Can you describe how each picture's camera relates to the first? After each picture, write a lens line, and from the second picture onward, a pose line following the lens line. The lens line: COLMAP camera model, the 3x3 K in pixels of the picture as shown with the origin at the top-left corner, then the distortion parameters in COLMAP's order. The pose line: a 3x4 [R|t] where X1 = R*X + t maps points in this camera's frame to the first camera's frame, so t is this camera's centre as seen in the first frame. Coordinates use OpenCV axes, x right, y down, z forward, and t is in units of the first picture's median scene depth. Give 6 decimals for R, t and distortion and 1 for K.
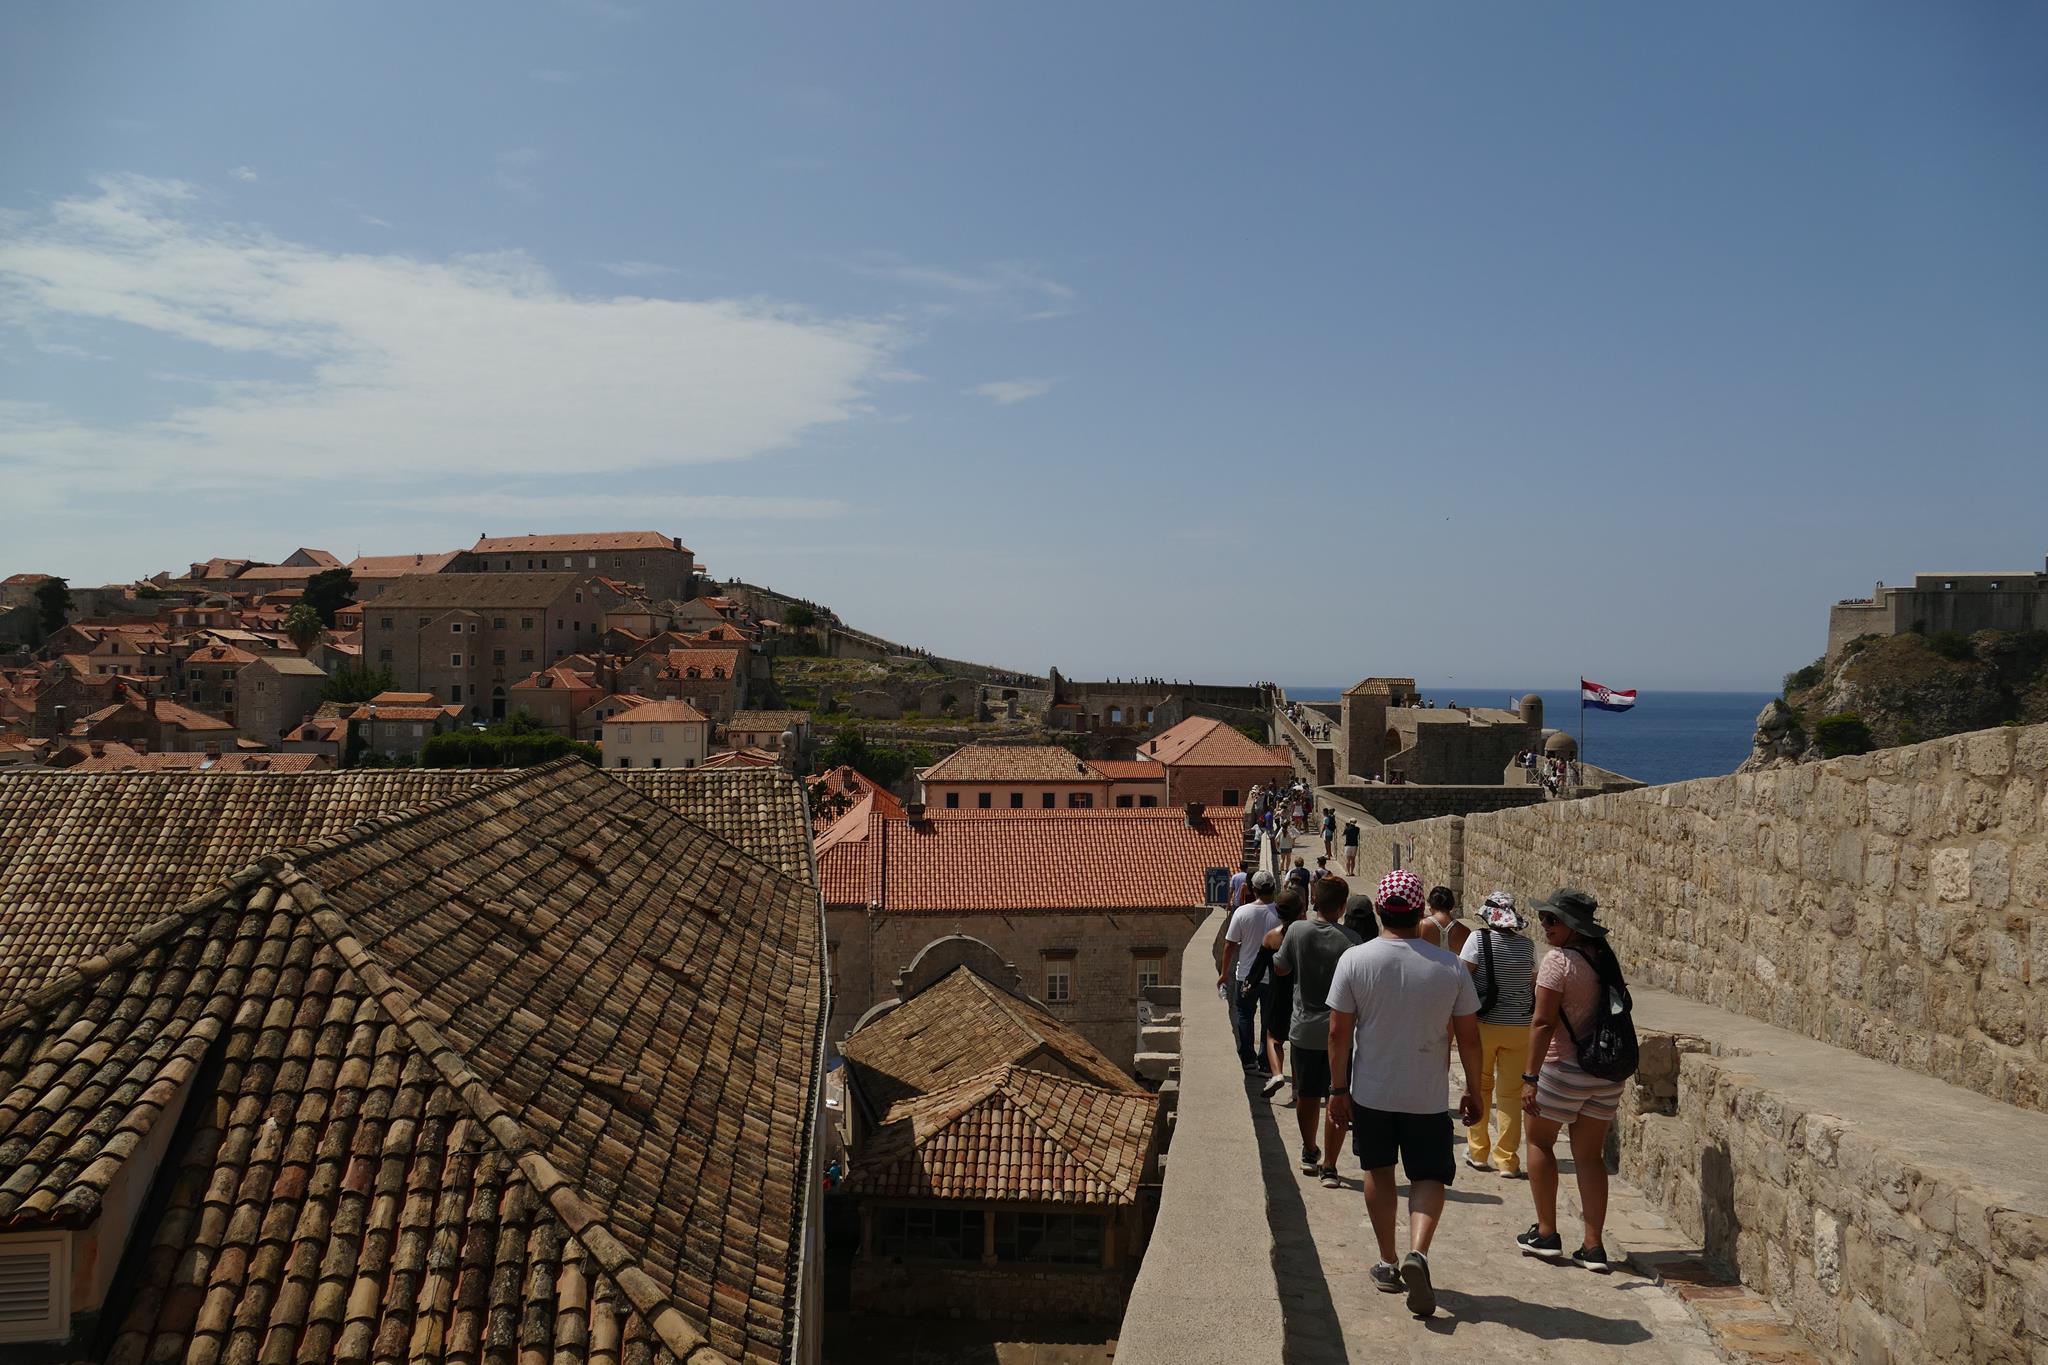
lens RADIAL K [[1468.2, 0, 1017.3], [0, 1468.2, 675.6], [0, 0, 1]] dist [-0.014549, 0.008850]
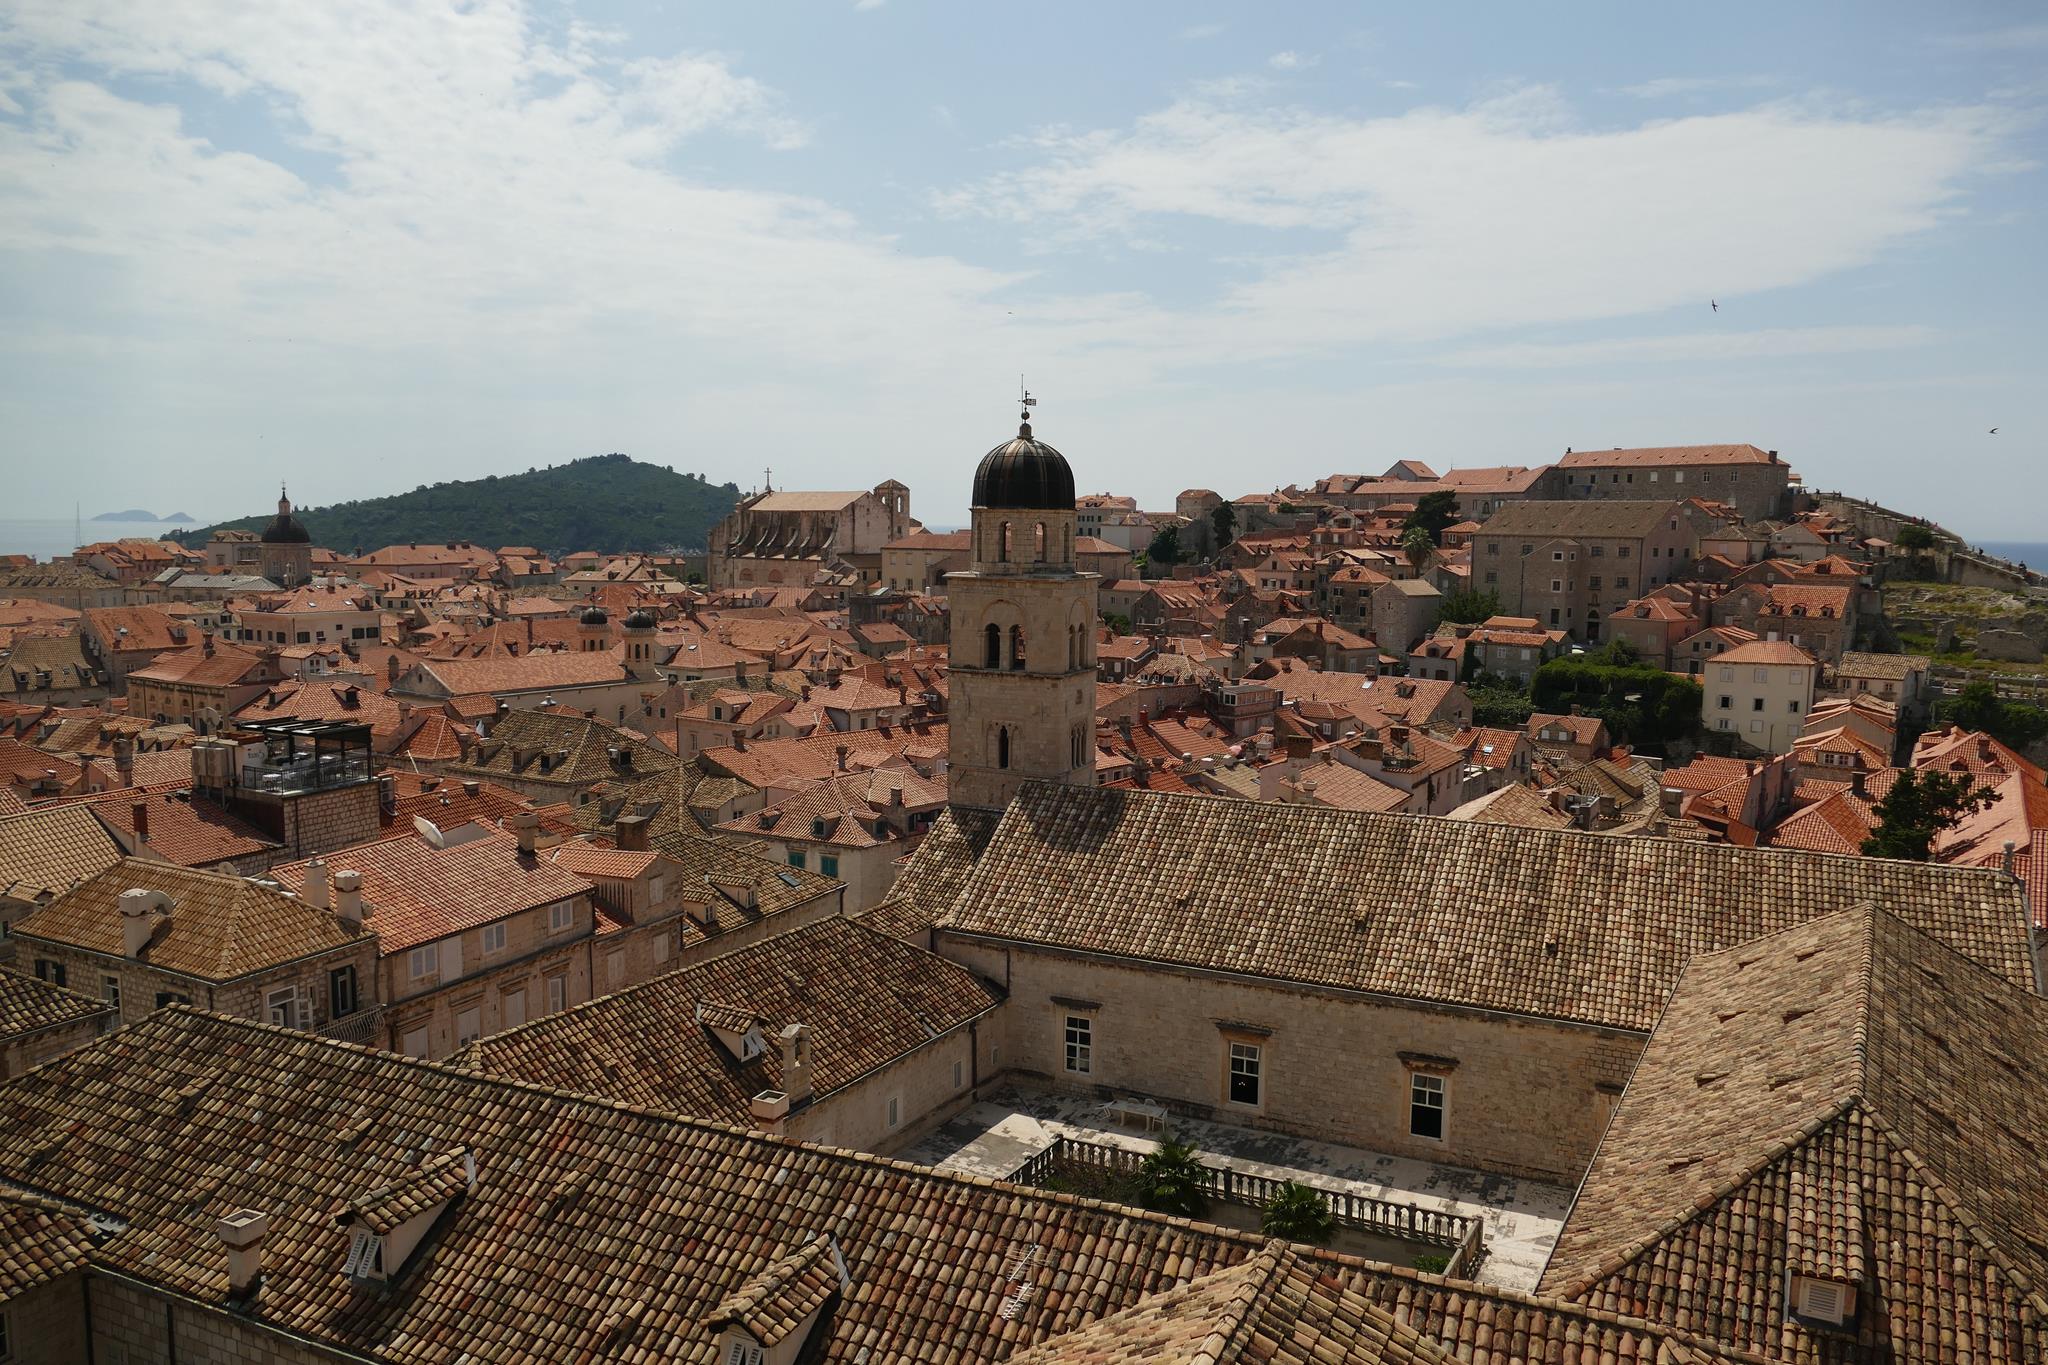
lens RADIAL K [[1468.2, 0, 1028.0], [0, 1468.2, 671.2], [0, 0, 1]] dist [-0.014549, 0.008850]
pose [[0.785674, 0.066291, -0.615079, -0.016781], [-0.005998, 0.995012, 0.099578, -0.057098], [0.618612, -0.074547, 0.782152, -0.110462]]
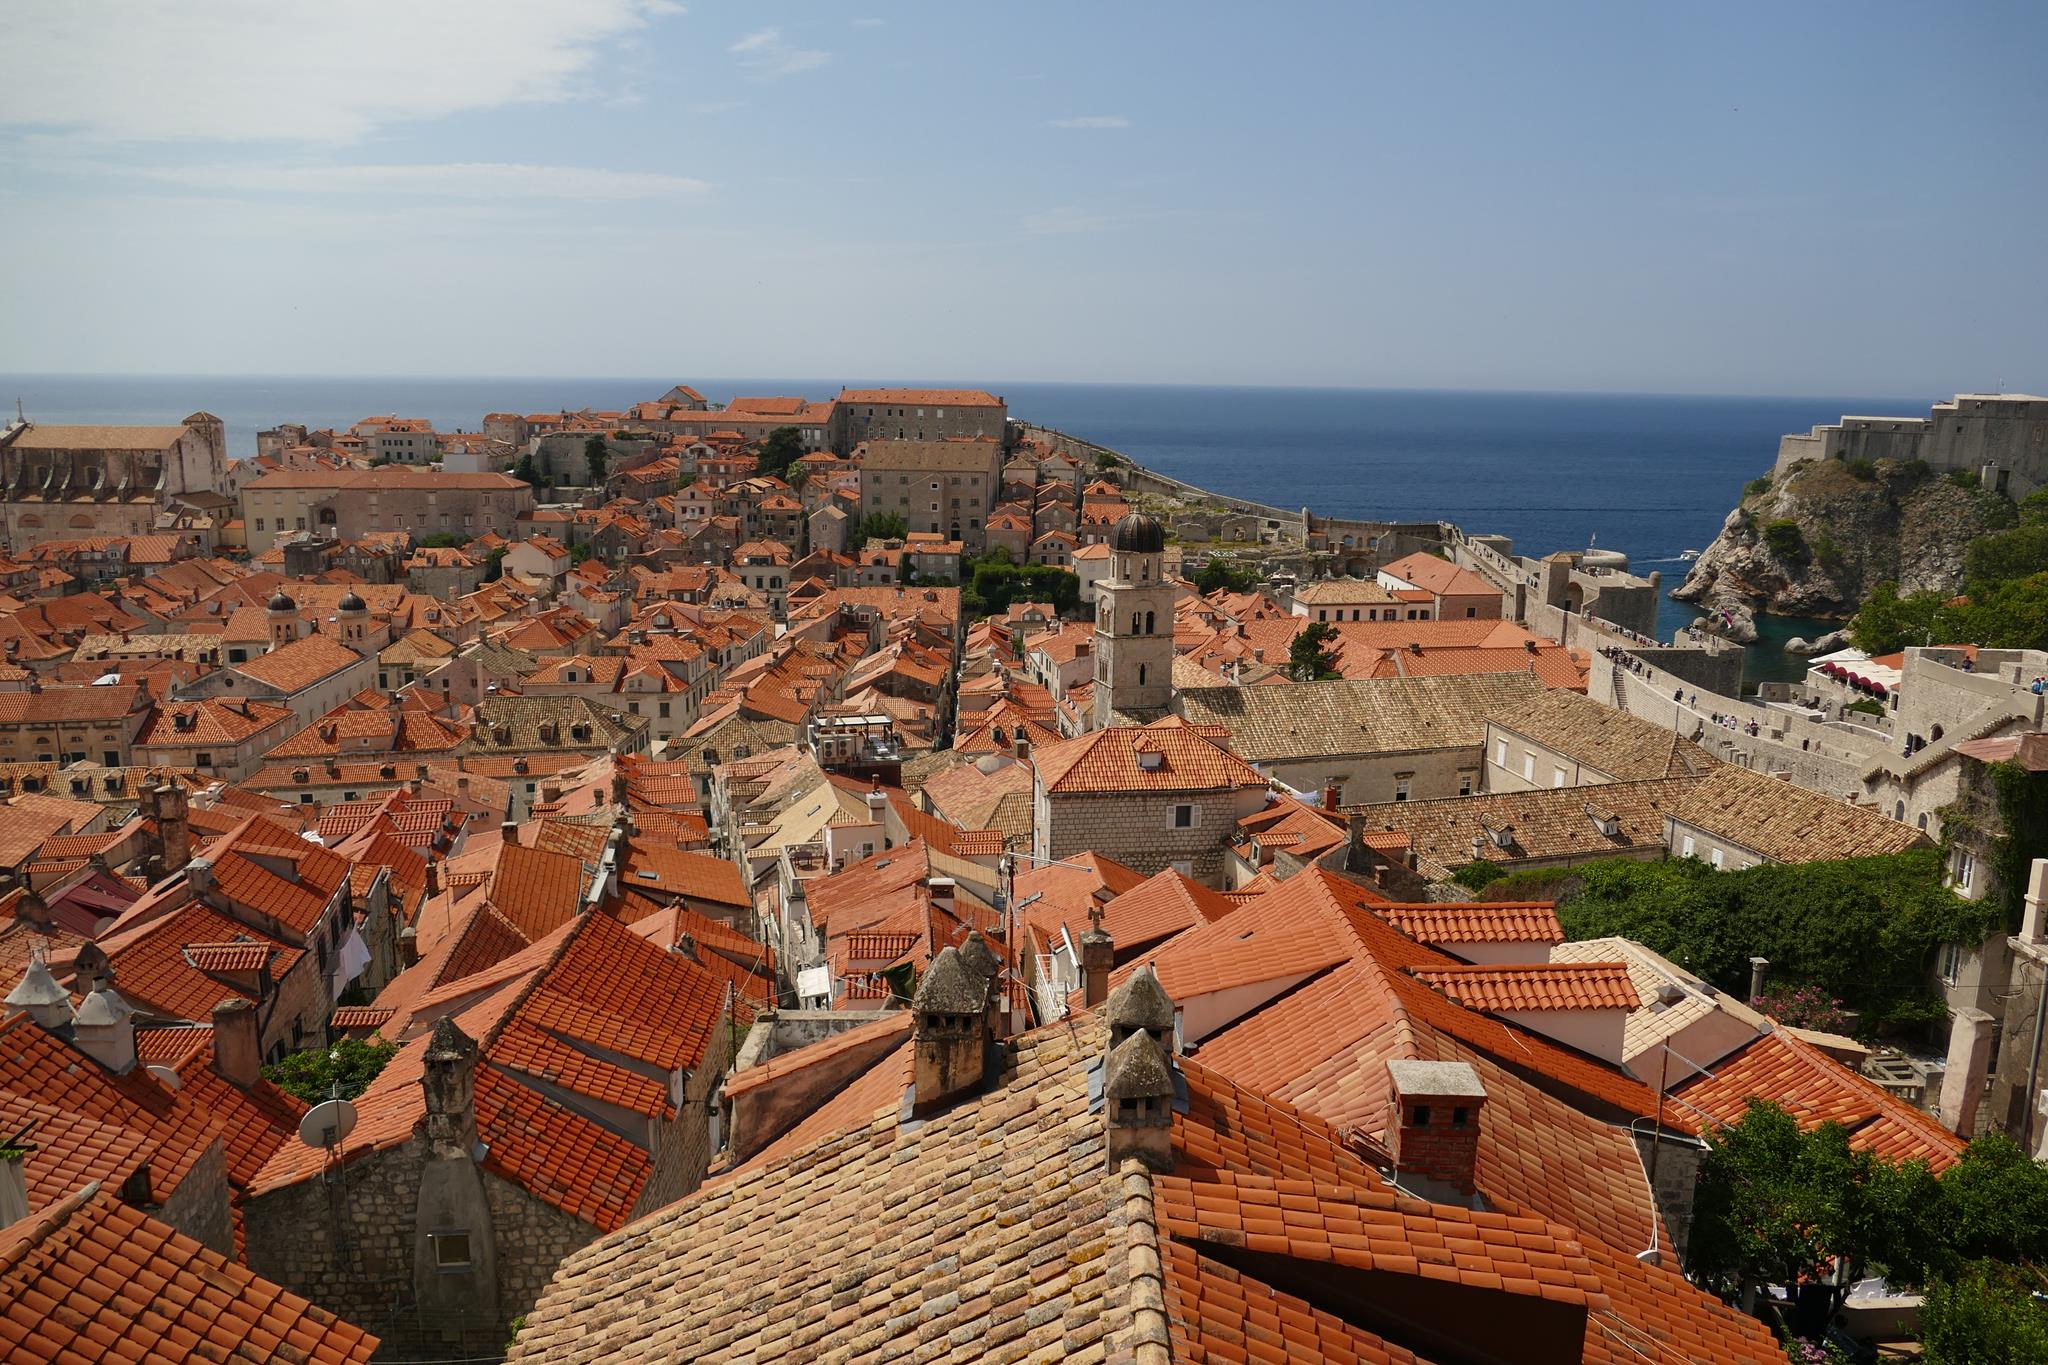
lens RADIAL K [[1468.2, 0, 1022.4], [0, 1468.2, 683.5], [0, 0, 1]] dist [-0.014549, 0.008850]
pose [[0.998120, -0.007339, 0.060848, -0.410256], [-0.005524, 0.977990, 0.208576, -0.162011], [-0.061040, -0.208520, 0.976111, -0.597282]]
